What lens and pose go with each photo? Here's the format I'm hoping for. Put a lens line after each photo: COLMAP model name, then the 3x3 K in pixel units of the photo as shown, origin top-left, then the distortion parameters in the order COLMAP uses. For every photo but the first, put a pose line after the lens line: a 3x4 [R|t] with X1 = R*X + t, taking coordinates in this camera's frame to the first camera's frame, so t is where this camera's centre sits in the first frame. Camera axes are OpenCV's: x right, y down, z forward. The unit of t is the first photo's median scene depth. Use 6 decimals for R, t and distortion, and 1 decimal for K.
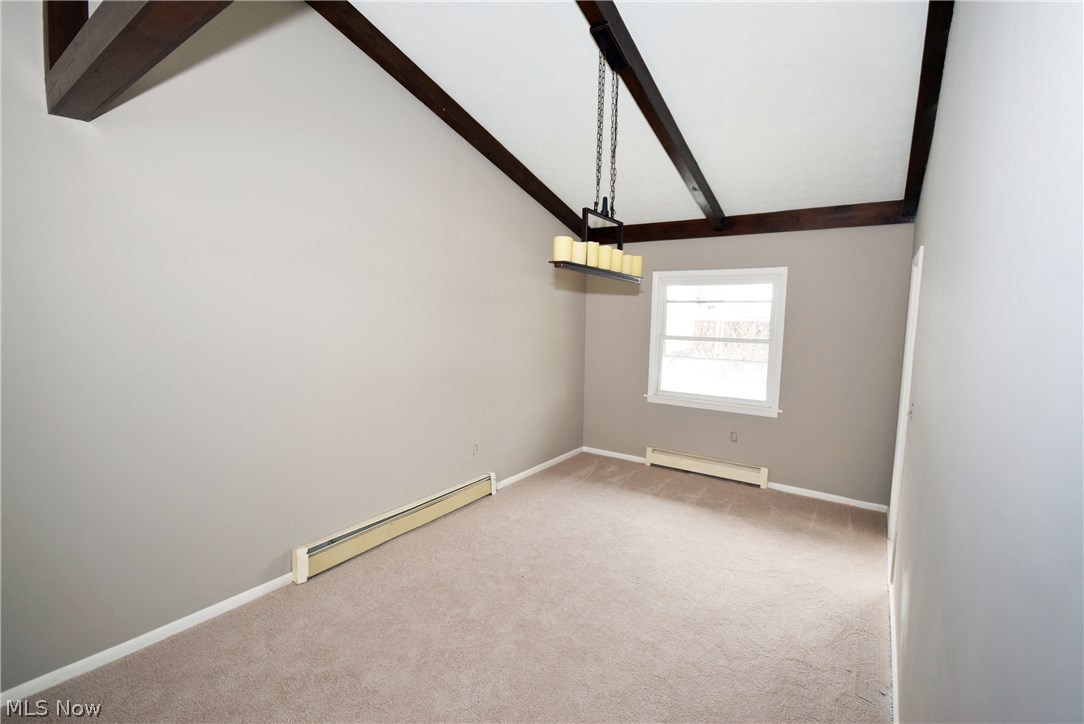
lens RADIAL K [[490.0, 0, 542.0], [0, 490.0, 362.0], [0, 0, 1]] dist [-0.002550, -0.001040]
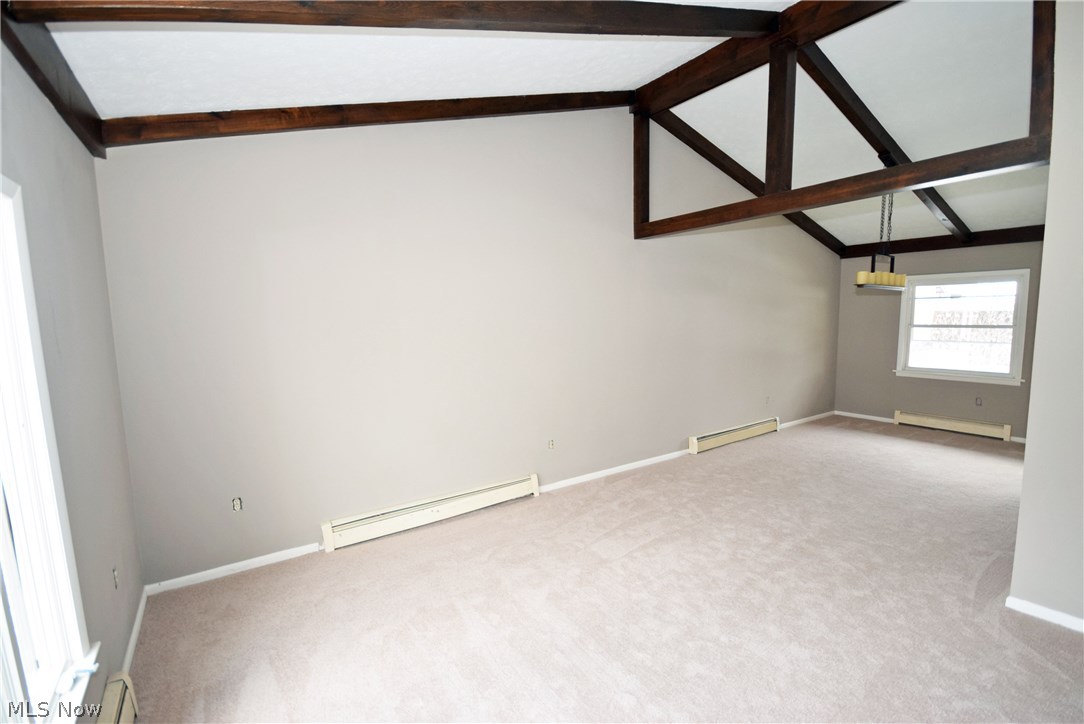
lens RADIAL K [[490.0, 0, 542.0], [0, 490.0, 362.0], [0, 0, 1]] dist [-0.002550, -0.001040]
pose [[0.932548, 0.006699, -0.360983, -0.223073], [-0.004428, 0.999965, 0.007118, 0.047112], [0.361018, -0.005039, 0.932545, -0.635241]]
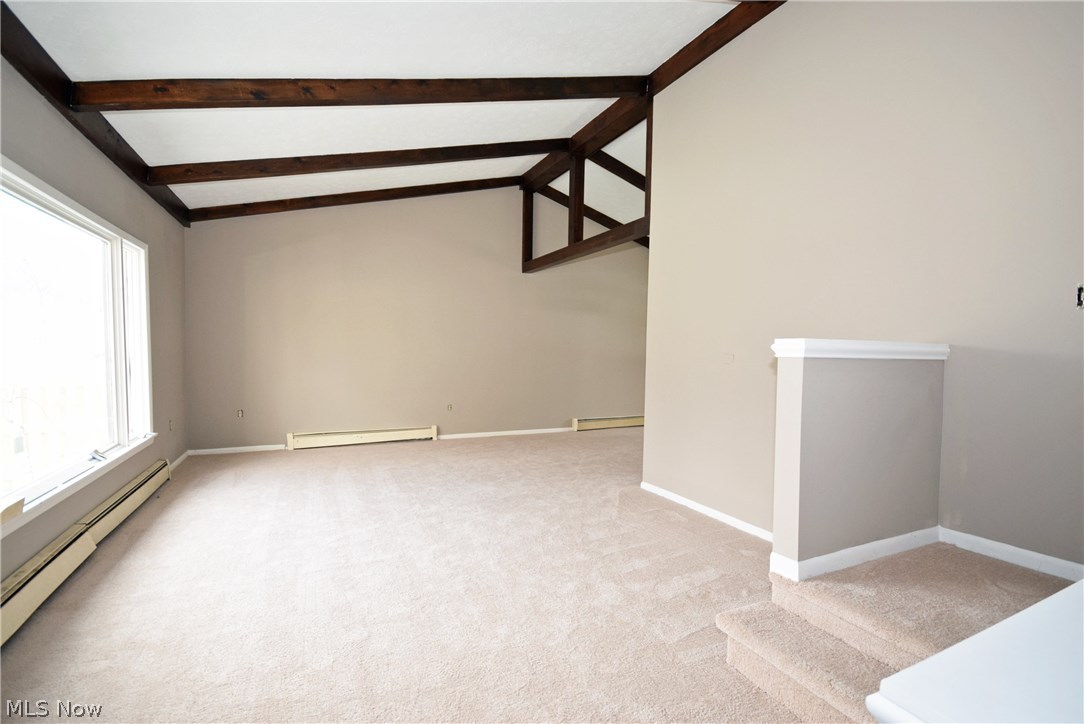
lens RADIAL K [[490.0, 0, 542.0], [0, 490.0, 362.0], [0, 0, 1]] dist [-0.002550, -0.001040]
pose [[0.876234, 0.014101, -0.481679, 0.377870], [-0.050601, 0.996738, -0.062870, 0.159572], [0.479221, 0.079462, 0.874090, -0.869193]]
